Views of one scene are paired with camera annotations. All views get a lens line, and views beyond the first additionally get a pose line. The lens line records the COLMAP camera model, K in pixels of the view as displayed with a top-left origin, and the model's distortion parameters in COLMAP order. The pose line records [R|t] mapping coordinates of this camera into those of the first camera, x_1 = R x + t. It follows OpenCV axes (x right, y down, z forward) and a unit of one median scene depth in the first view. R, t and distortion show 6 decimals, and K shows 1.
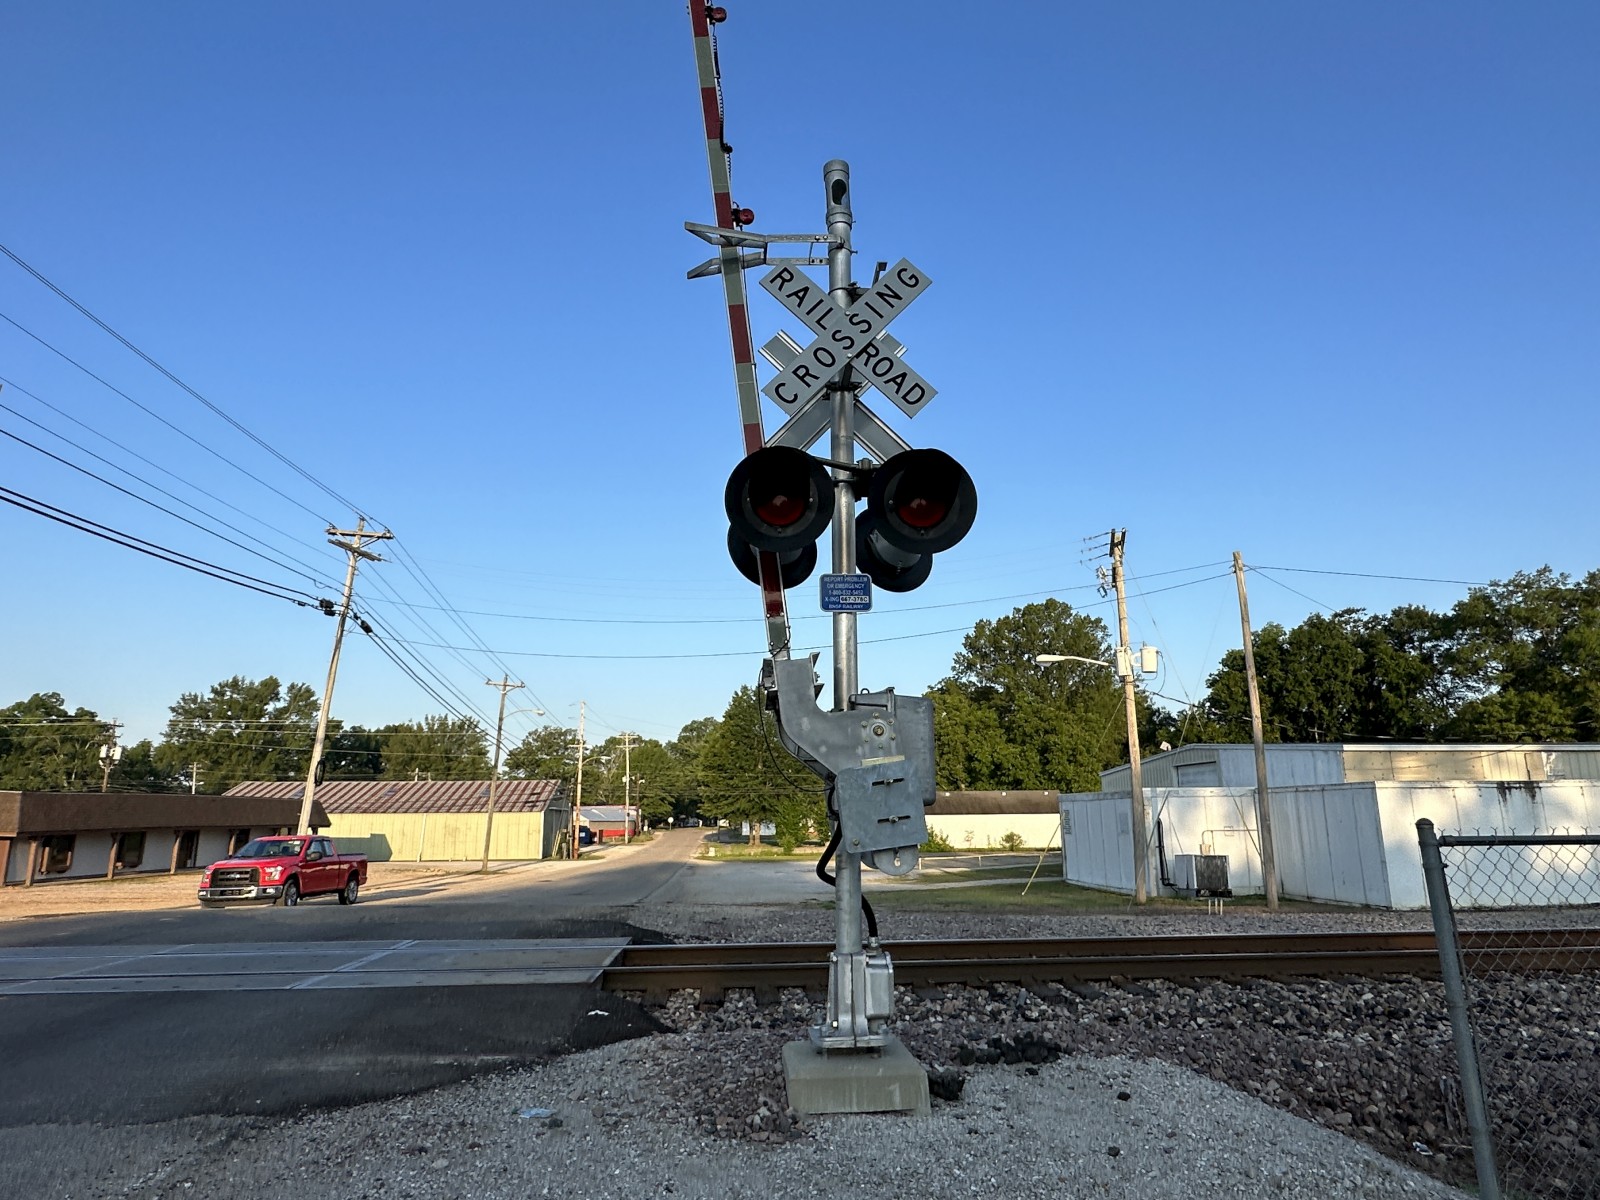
lens RADIAL K [[930.1, 0, 800.0], [0, 930.1, 600.0], [0, 0, 1]] dist [-0.001450, 0.001109]
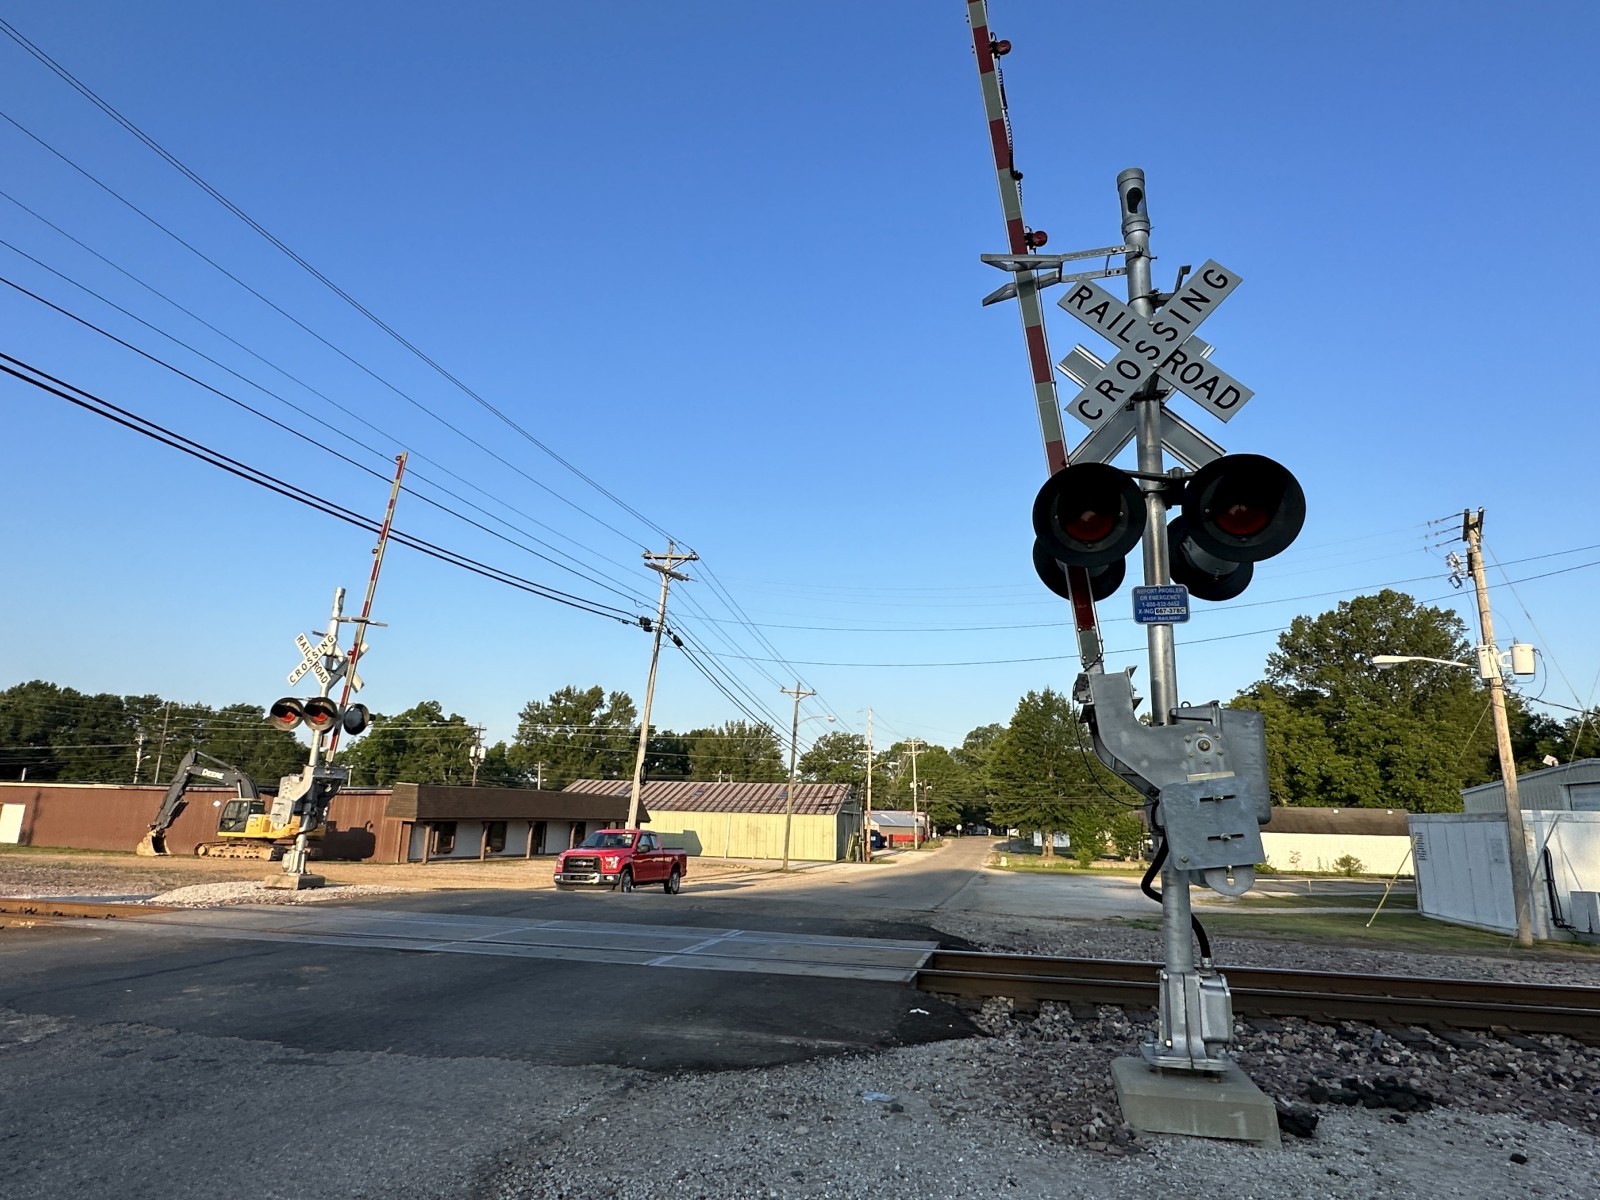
lens RADIAL K [[931.0, 0, 799.5], [0, 931.0, 593.2], [0, 0, 1]] dist [-0.002215, 0.001862]
pose [[0.955067, -0.037700, -0.293982, -0.001713], [0.033700, 0.999258, -0.018664, -0.000947], [0.294468, 0.007918, 0.955629, -0.003740]]
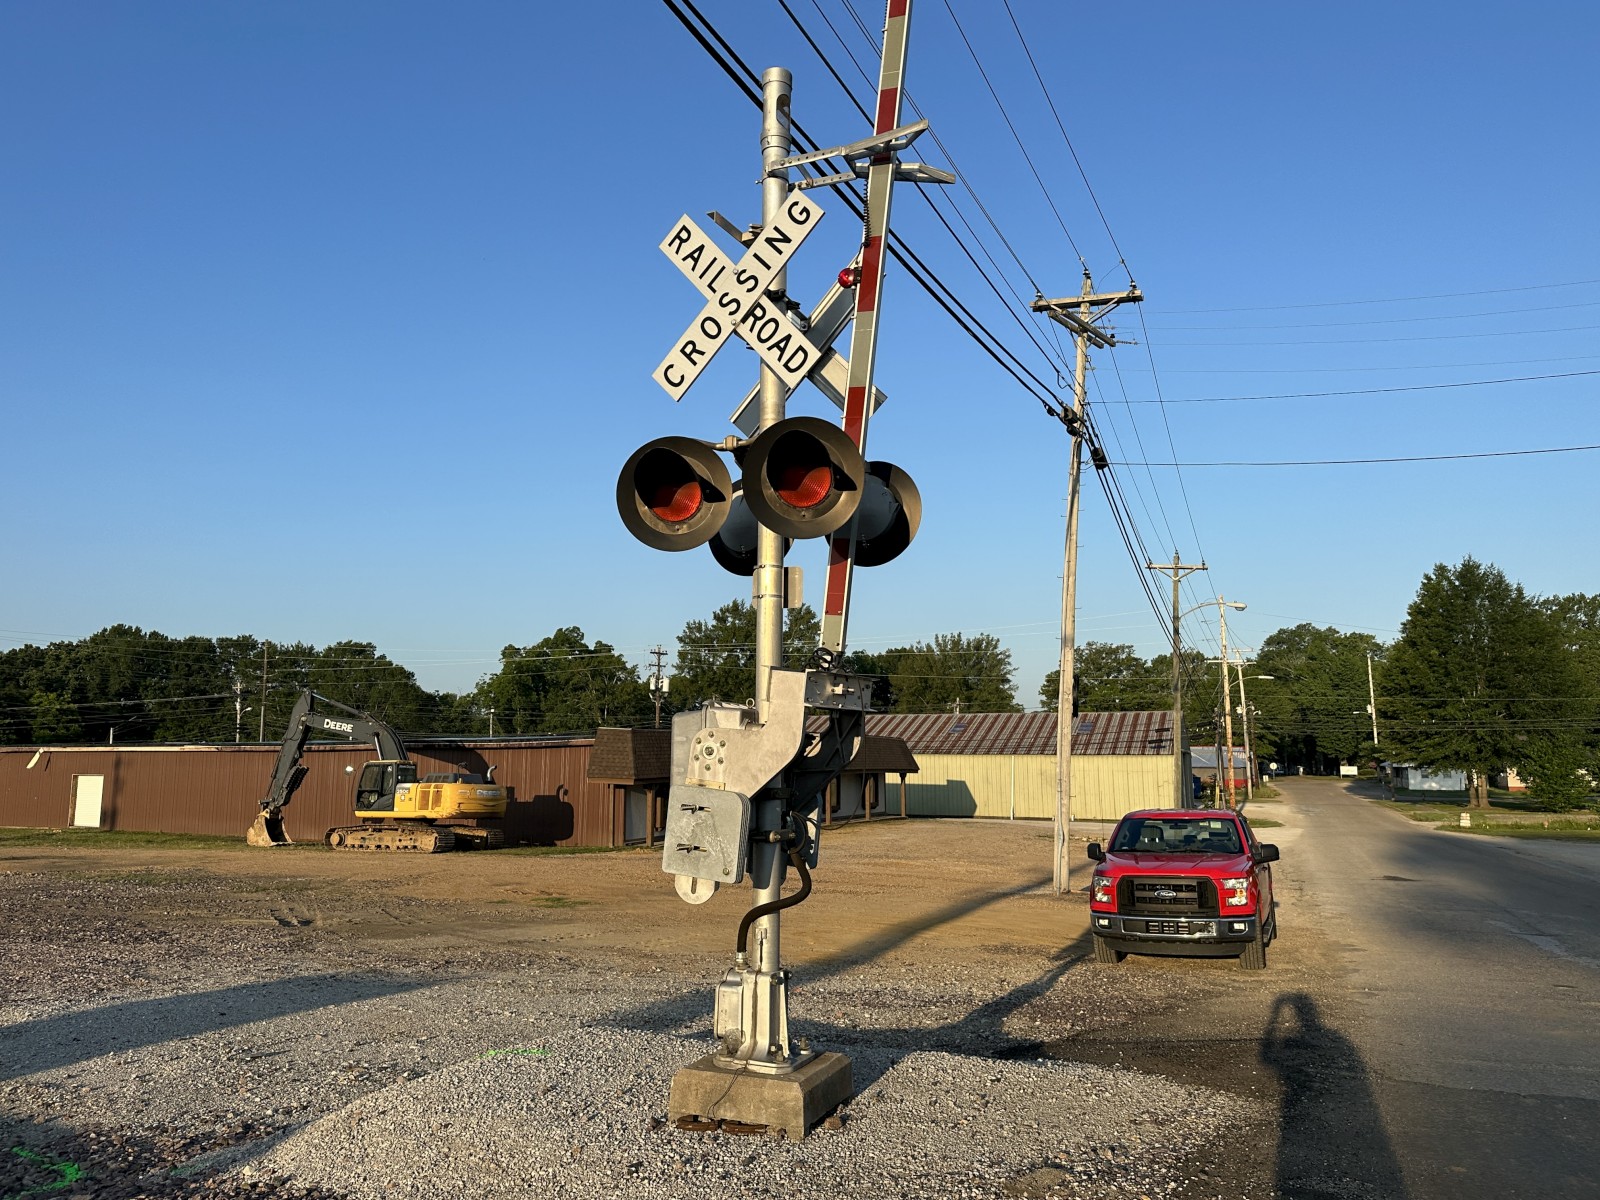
lens RADIAL K [[1162.8, 0, 802.3], [0, 1162.8, 576.7], [0, 0, 1]] dist [0.111223, -0.172467]
pose [[0.891732, -0.063354, -0.448108, -0.133205], [0.097164, 0.993865, 0.052841, 0.020337], [0.442011, -0.090659, 0.892416, 0.098728]]
